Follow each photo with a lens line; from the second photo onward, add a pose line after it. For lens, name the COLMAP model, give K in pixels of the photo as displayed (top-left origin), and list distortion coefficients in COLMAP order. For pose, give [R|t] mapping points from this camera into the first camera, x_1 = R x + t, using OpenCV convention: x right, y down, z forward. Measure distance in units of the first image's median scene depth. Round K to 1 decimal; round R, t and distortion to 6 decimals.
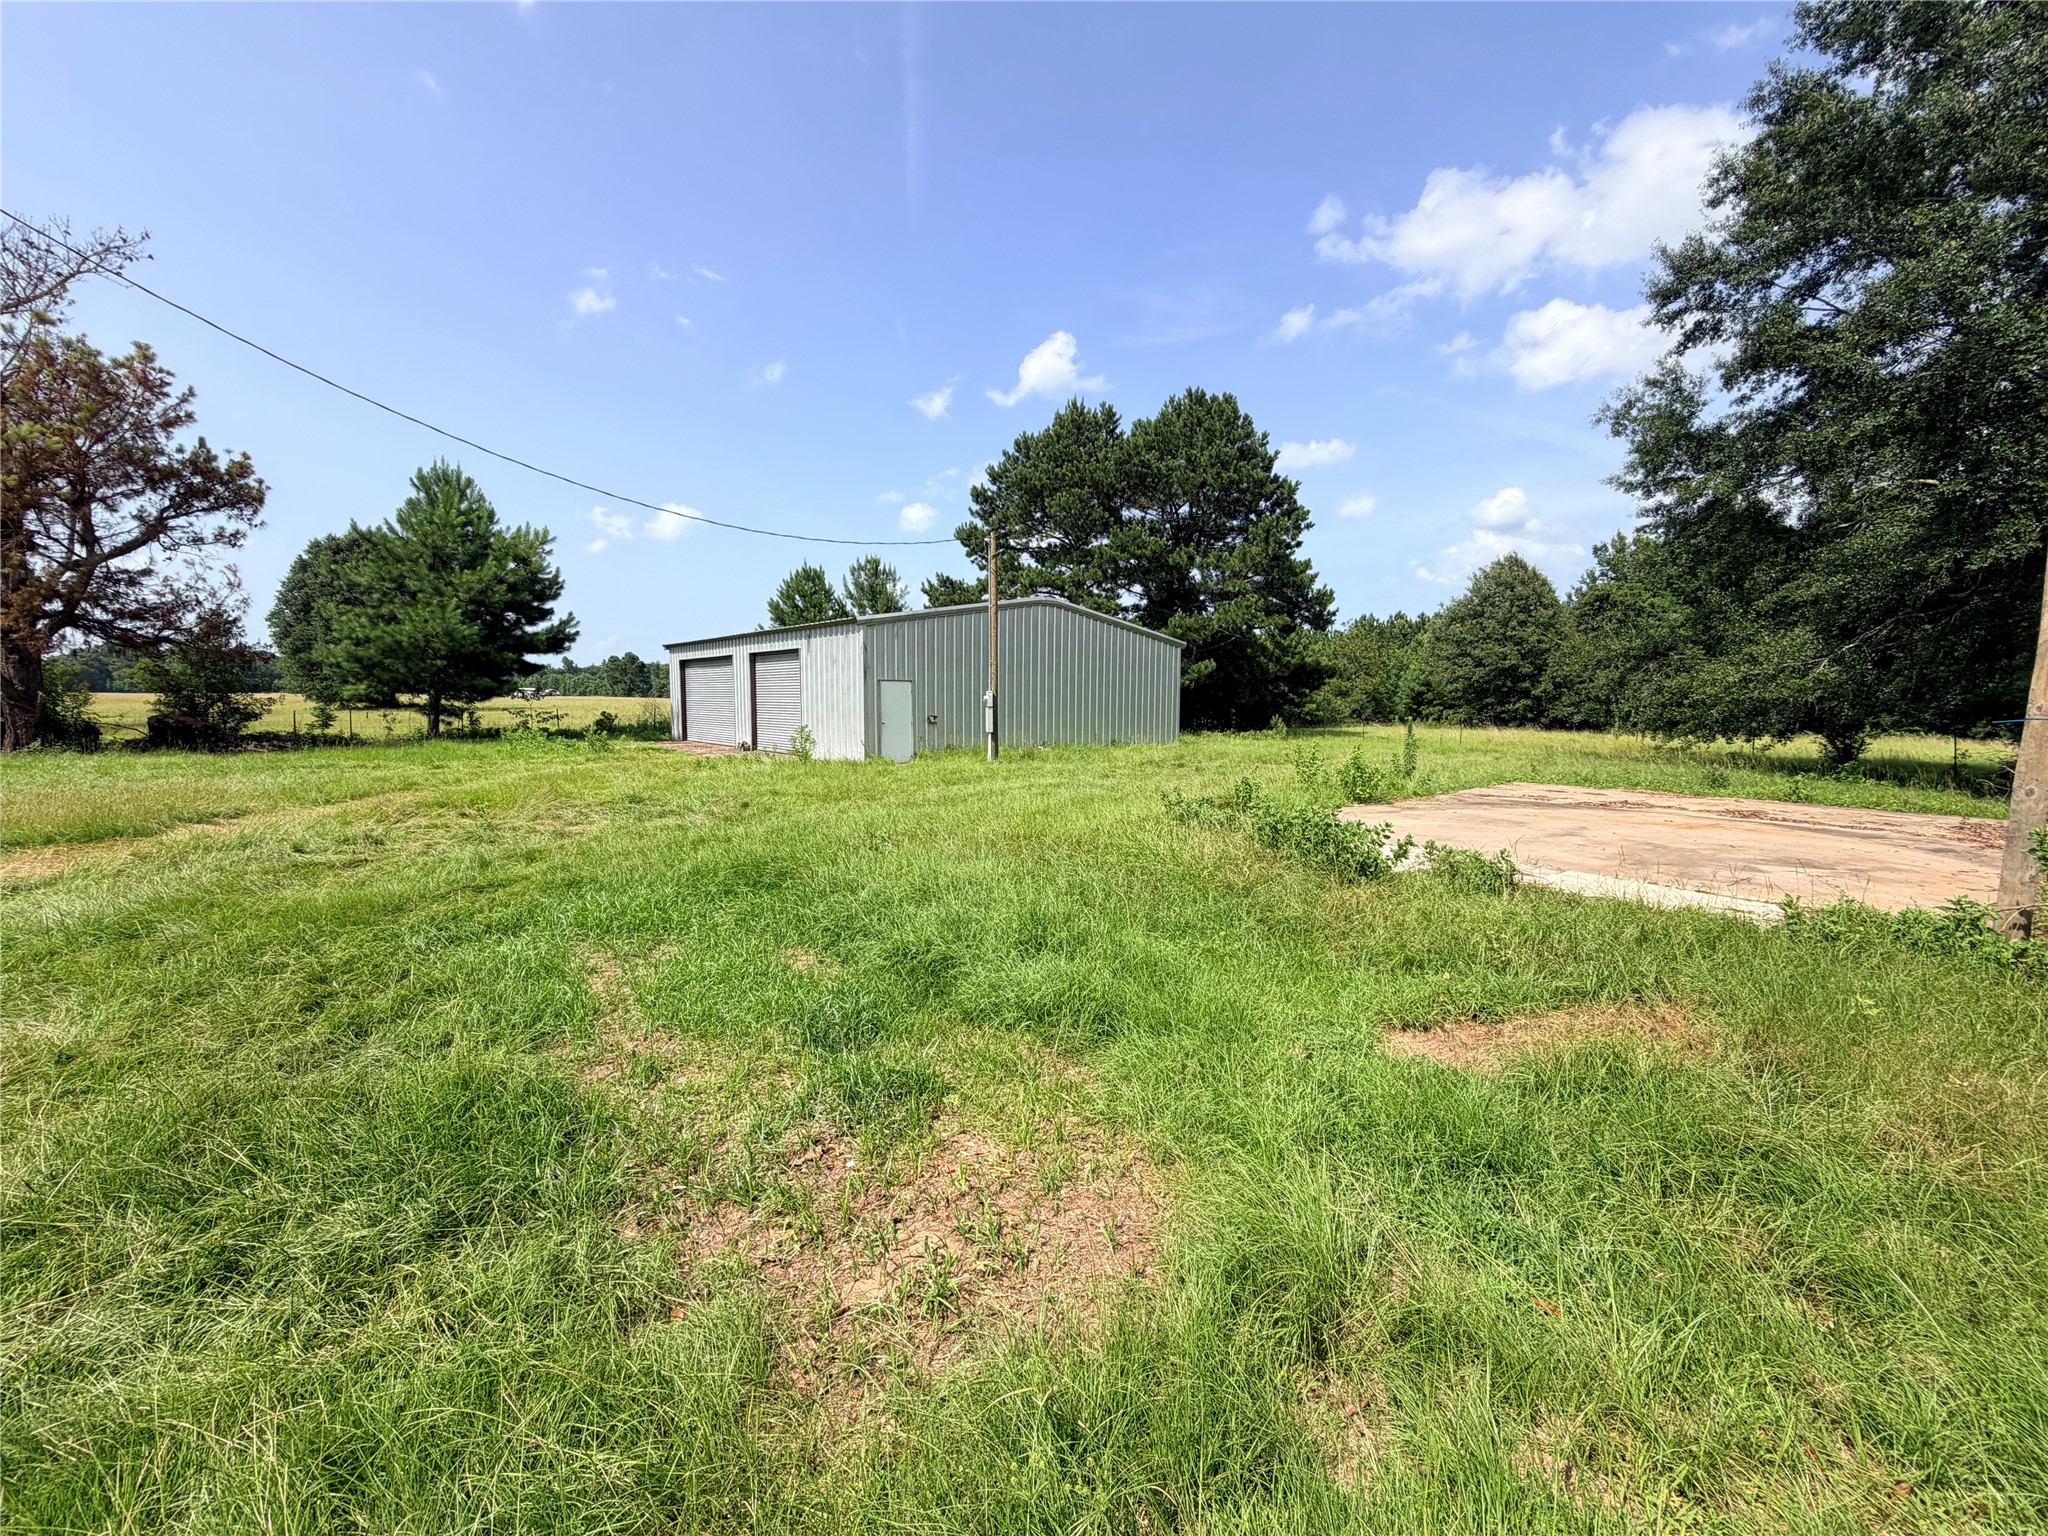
lens RADIAL K [[816.5, 0, 1028.1], [0, 816.5, 769.5], [0, 0, 1]] dist [0.003033, 0.000124]
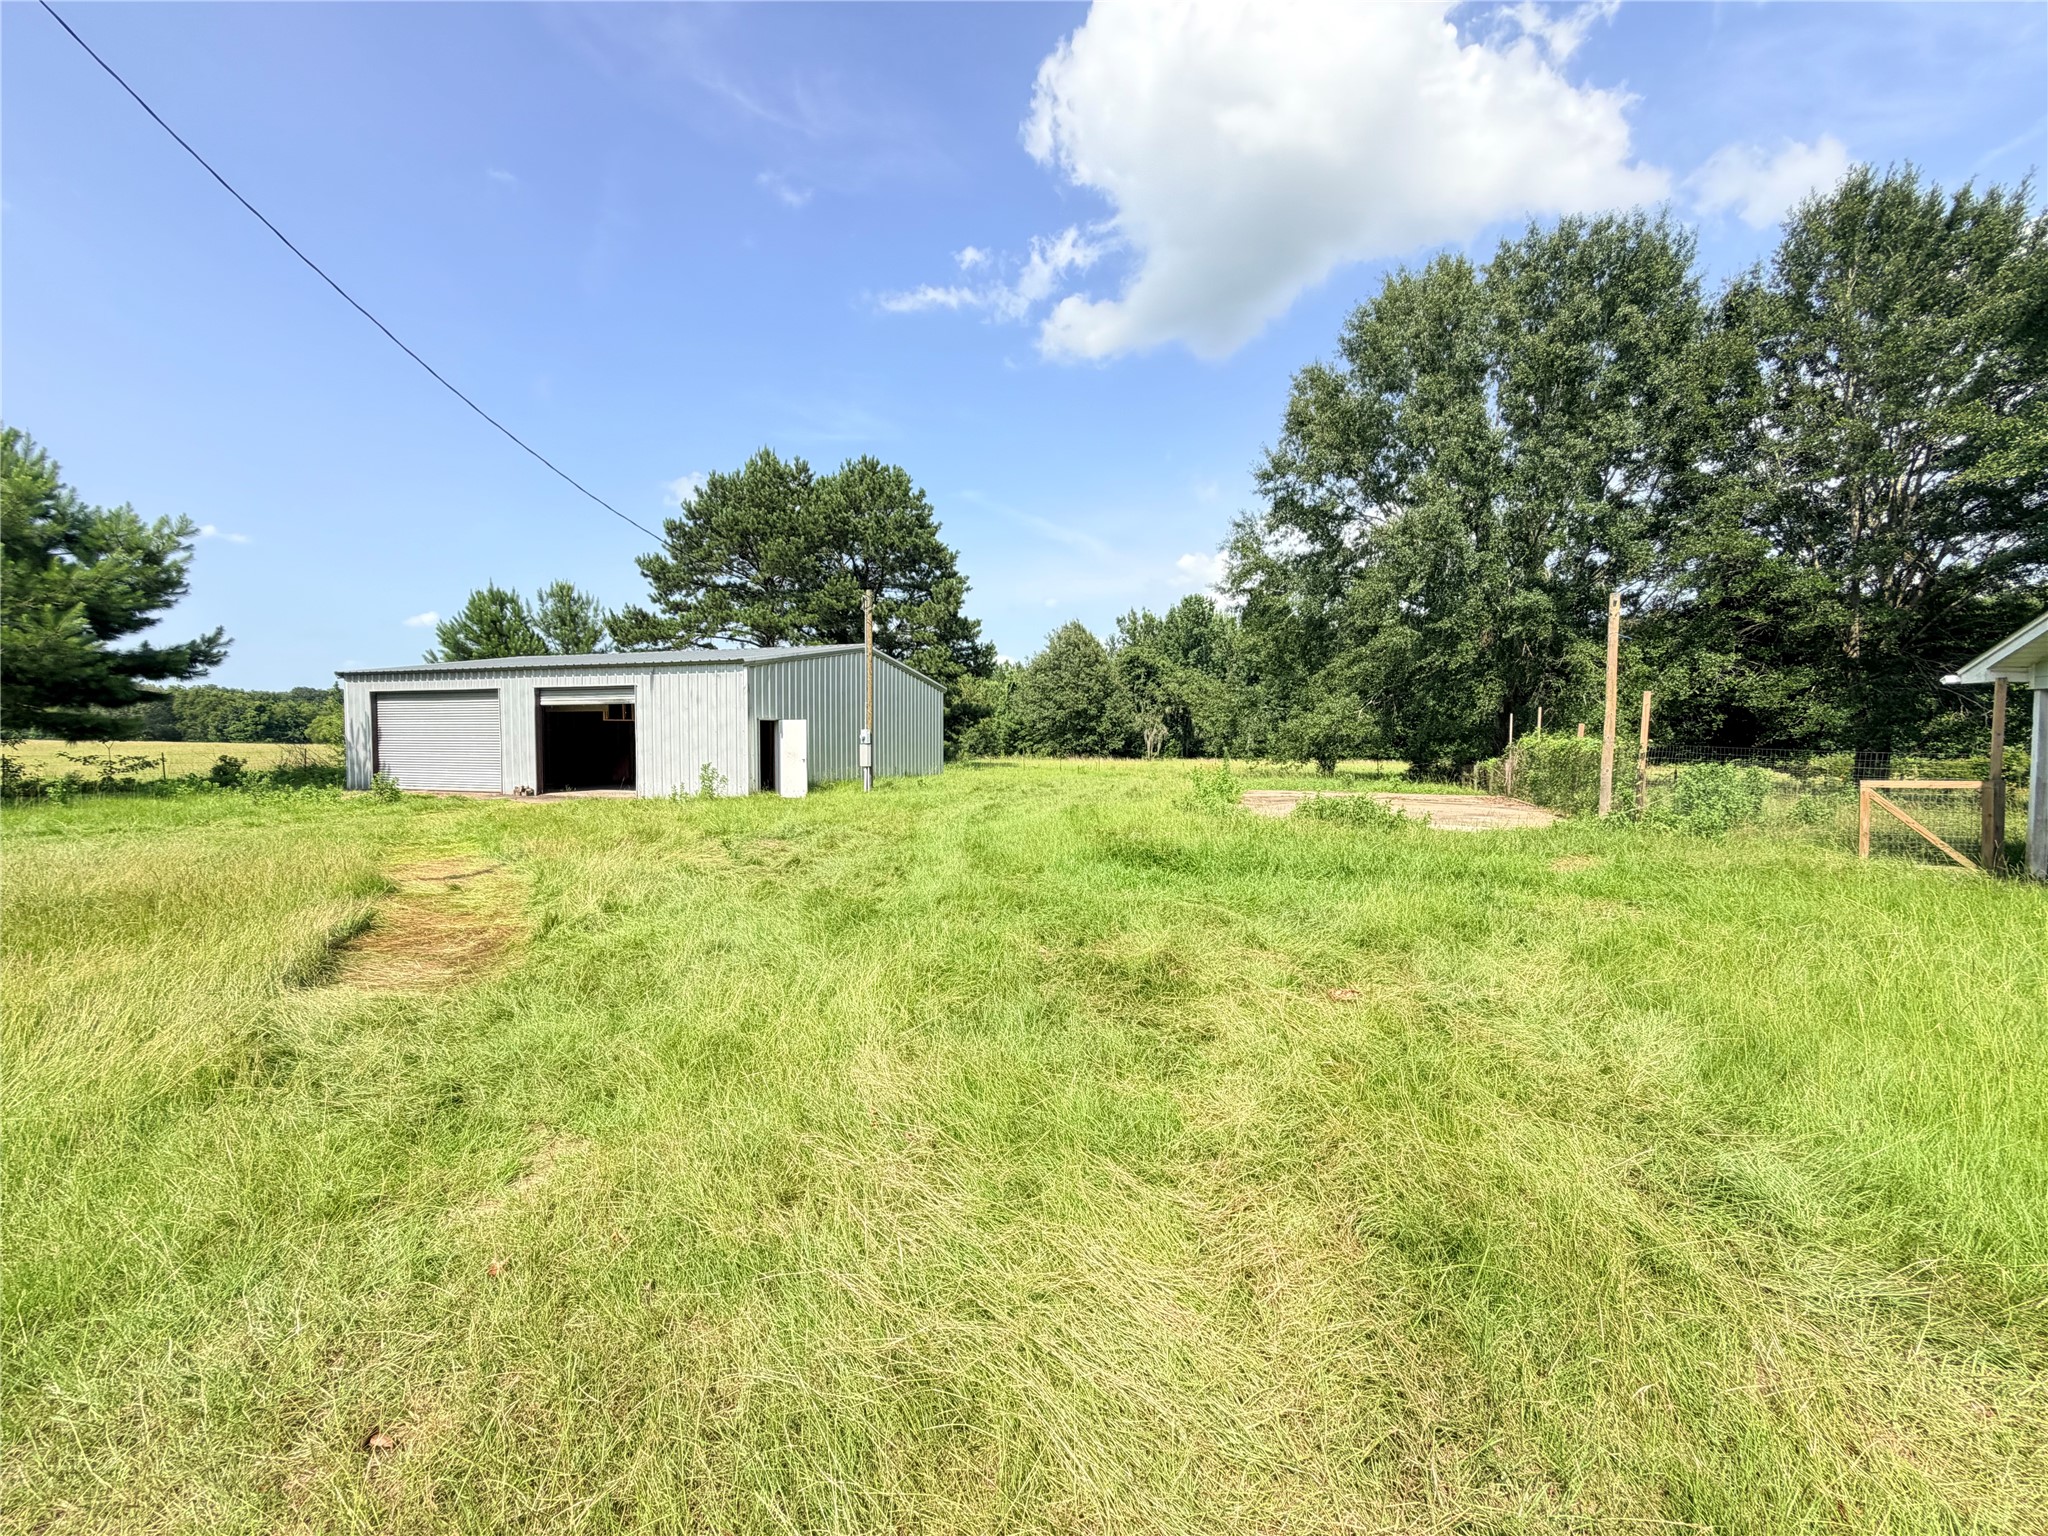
lens RADIAL K [[816.5, 0, 1009.0], [0, 816.5, 774.2], [0, 0, 1]] dist [0.003033, 0.000124]
pose [[0.857172, -0.028652, 0.514233, -0.227193], [0.048918, 0.998467, -0.025908, 0.002137], [-0.512702, 0.047363, 0.857259, -0.029953]]
